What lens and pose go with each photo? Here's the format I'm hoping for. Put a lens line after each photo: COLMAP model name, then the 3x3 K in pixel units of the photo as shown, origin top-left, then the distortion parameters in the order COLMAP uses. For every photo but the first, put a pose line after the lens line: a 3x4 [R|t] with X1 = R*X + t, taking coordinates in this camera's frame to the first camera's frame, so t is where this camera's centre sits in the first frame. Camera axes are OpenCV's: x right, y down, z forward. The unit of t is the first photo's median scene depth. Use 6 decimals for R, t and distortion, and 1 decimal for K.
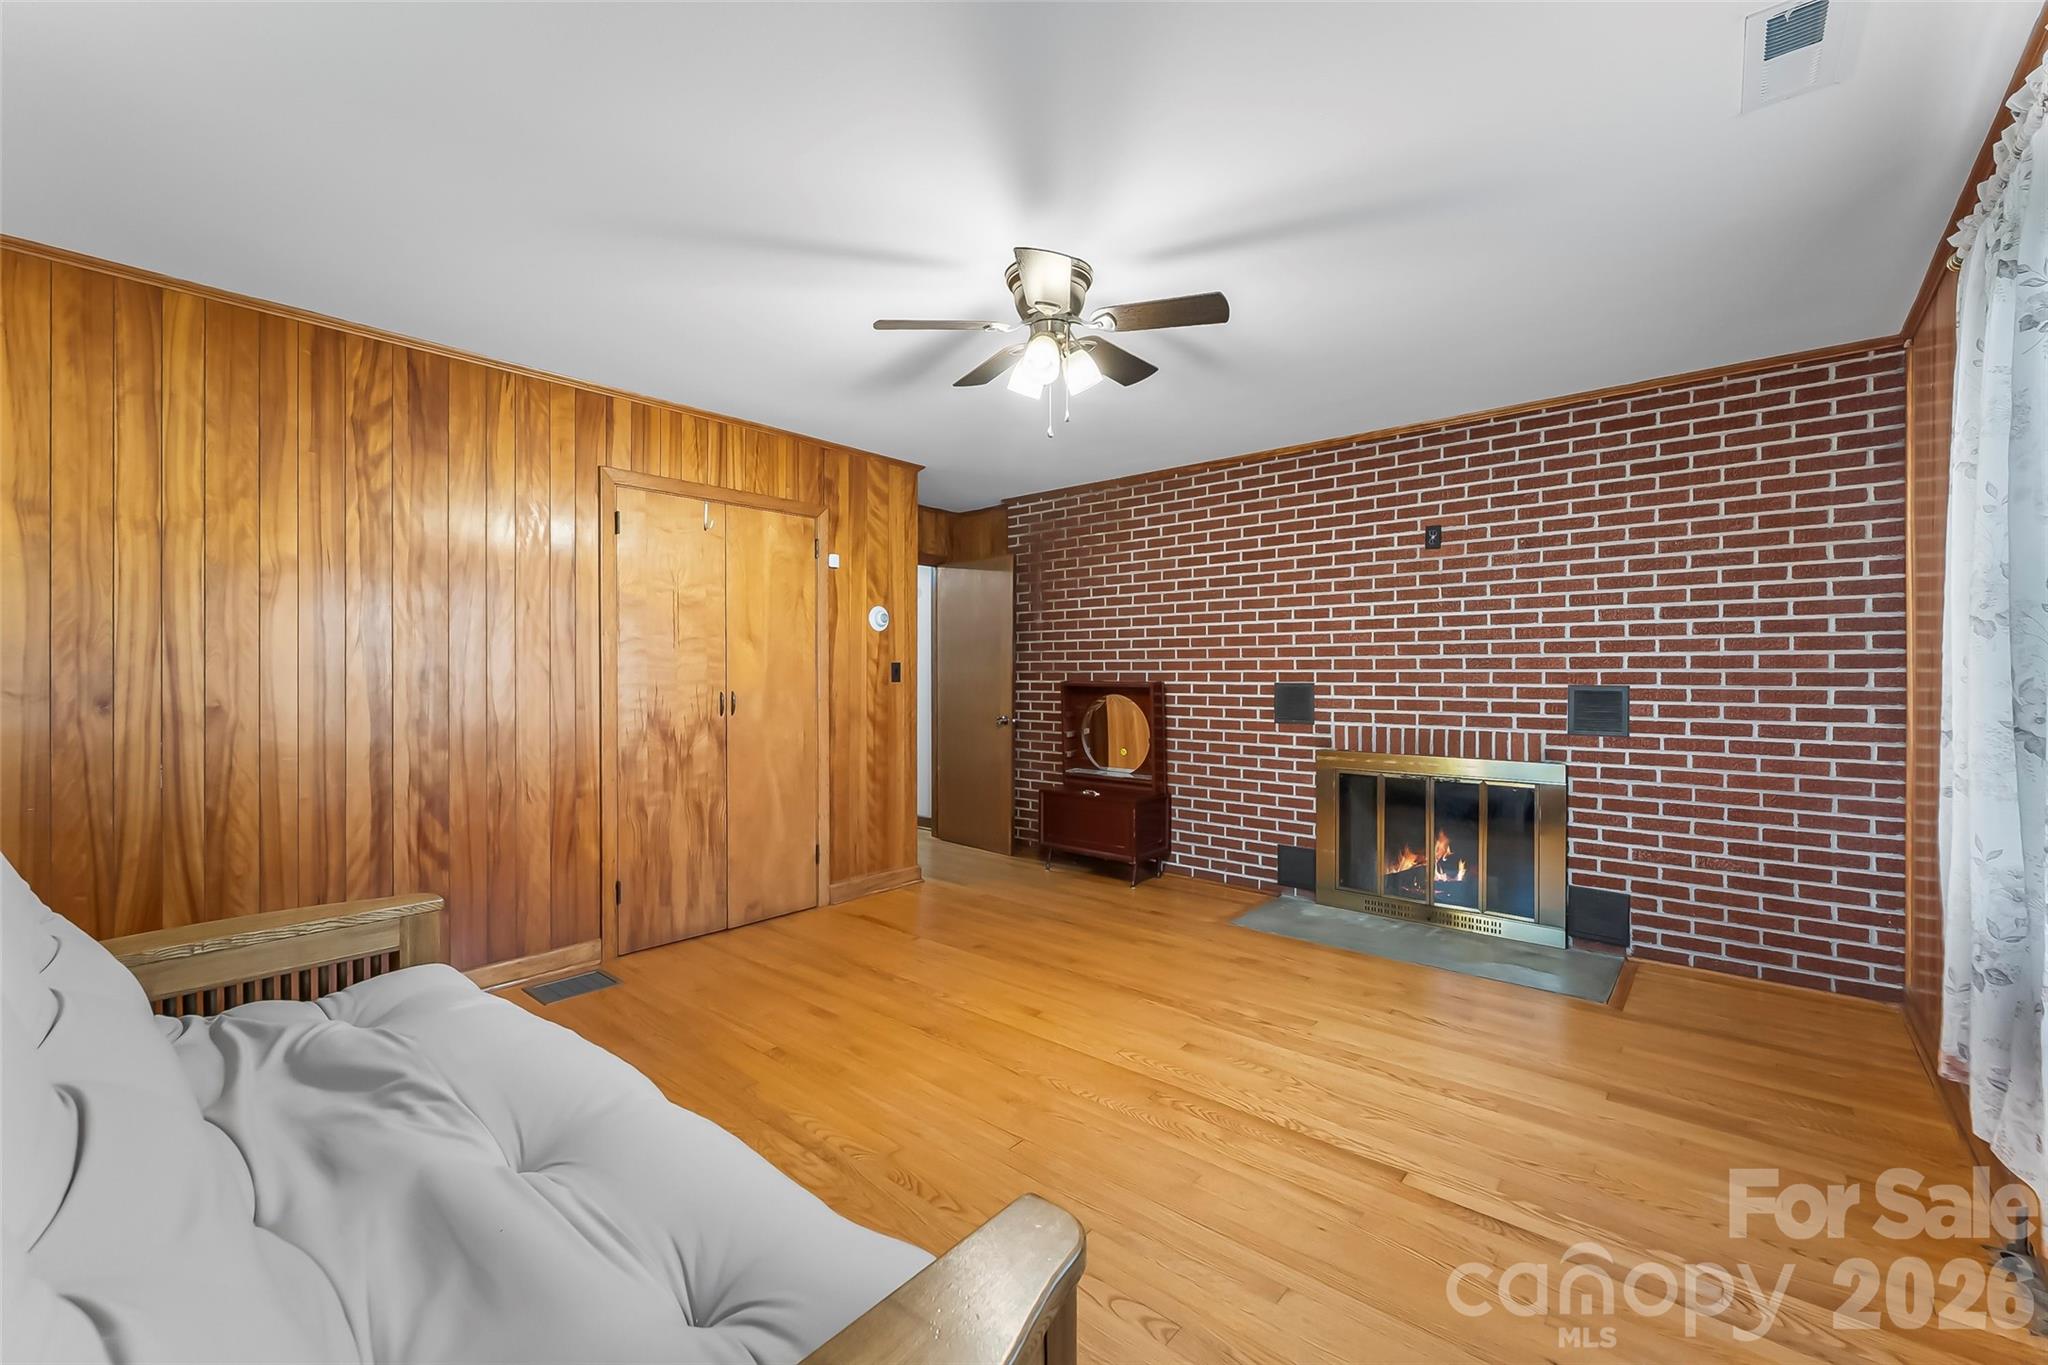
lens RADIAL K [[837.1, 0, 1025.0], [0, 837.1, 683.3], [0, 0, 1]] dist [-0.001368, 0.000067]
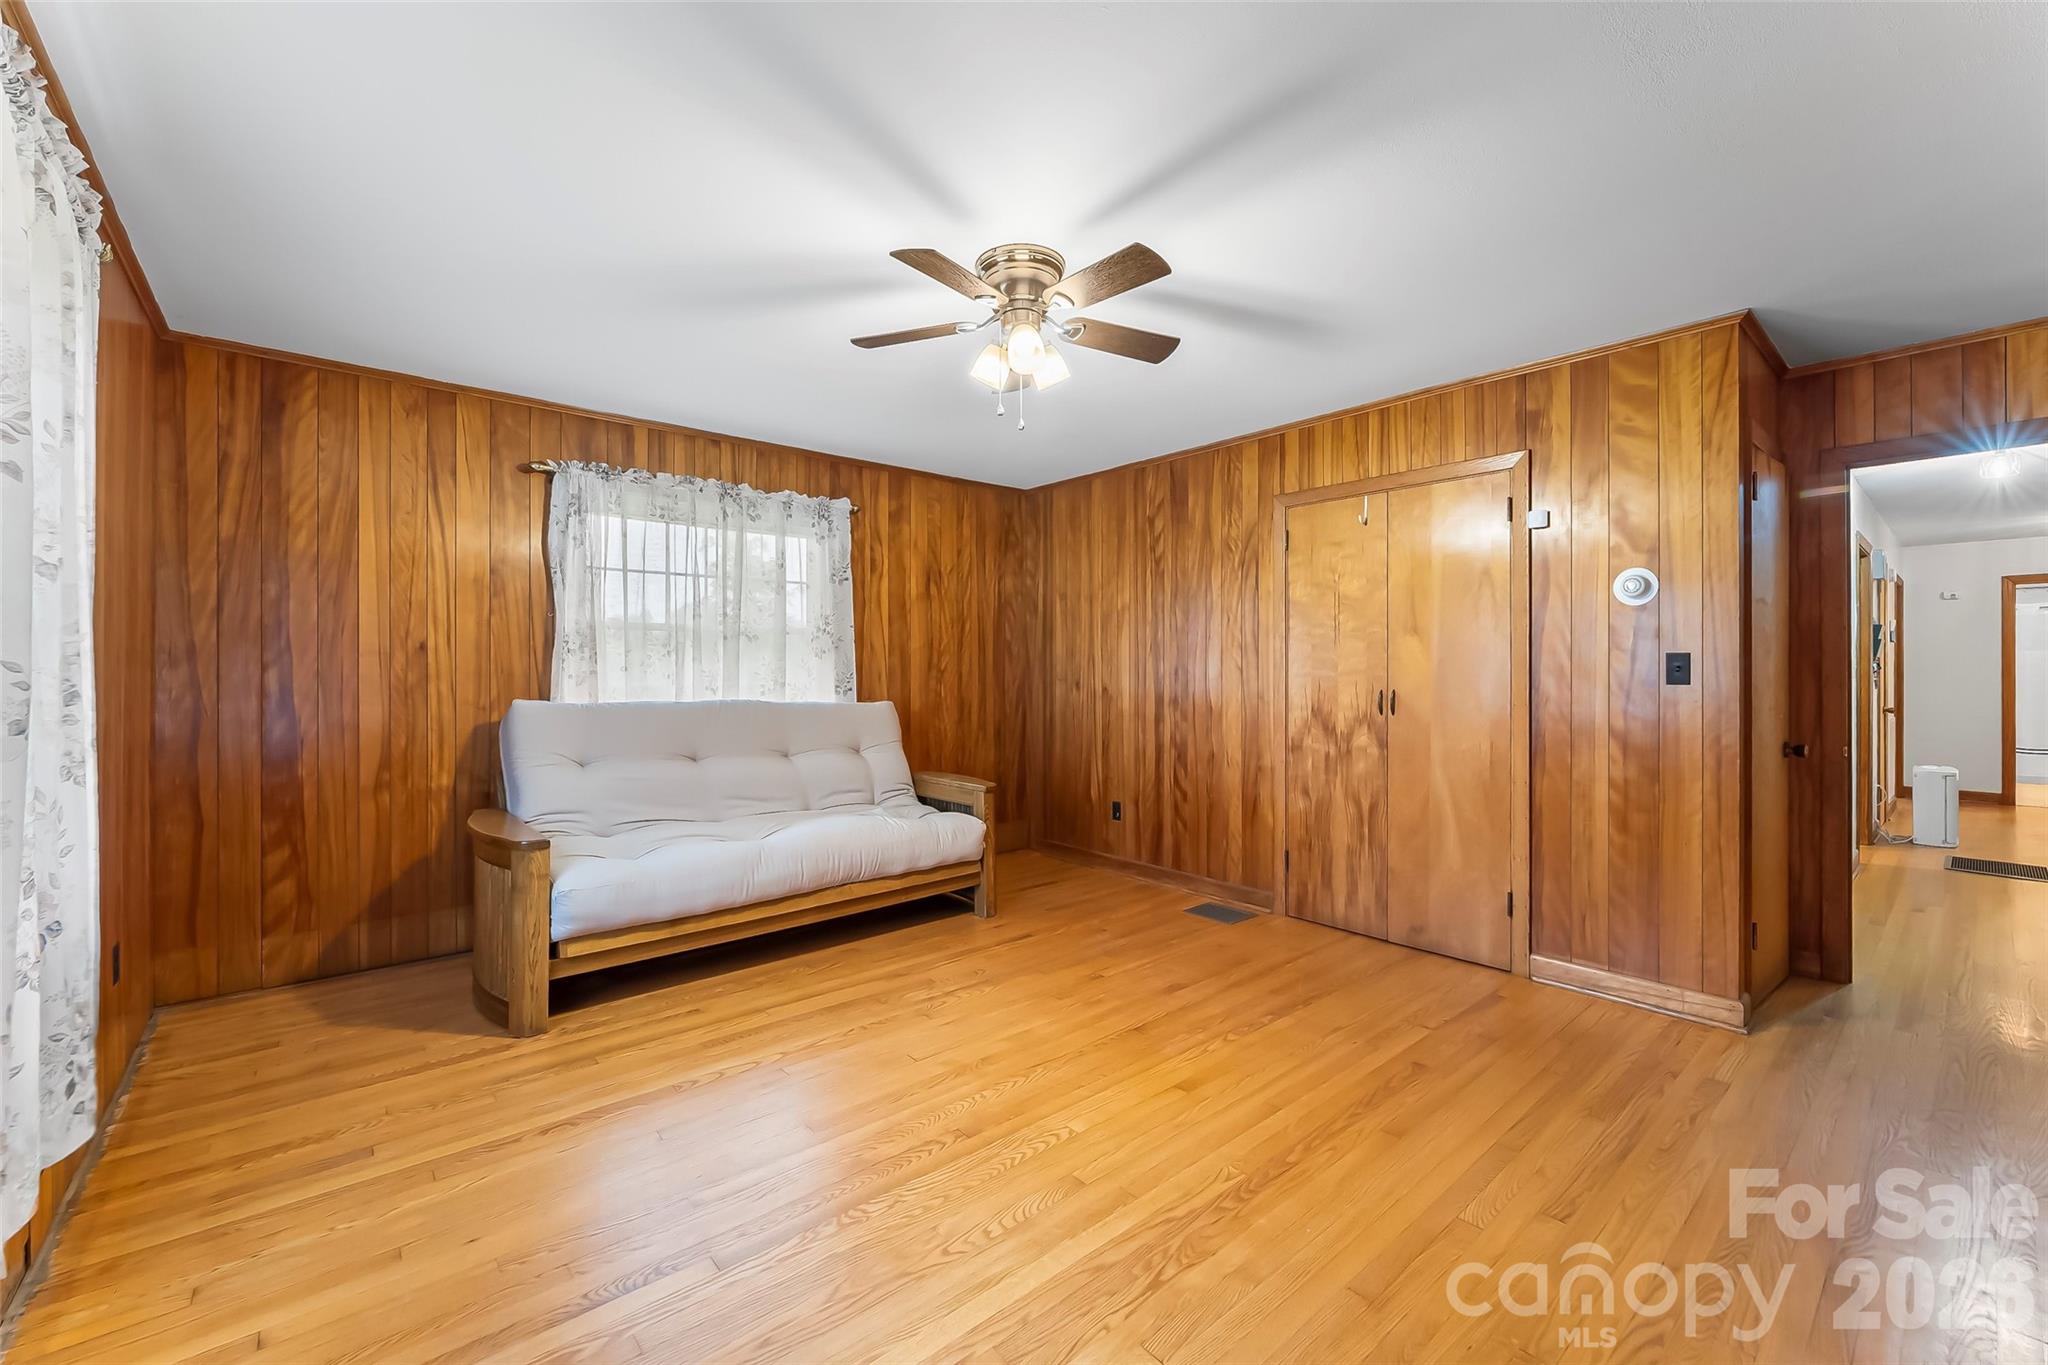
lens RADIAL K [[837.1, 0, 1025.7], [0, 837.1, 668.3], [0, 0, 1]] dist [-0.001368, 0.000067]
pose [[-0.153065, -0.003315, -0.988211, 0.714059], [-0.011993, 0.999927, -0.001497, -0.007989], [0.988143, 0.011623, -0.153094, 0.824596]]
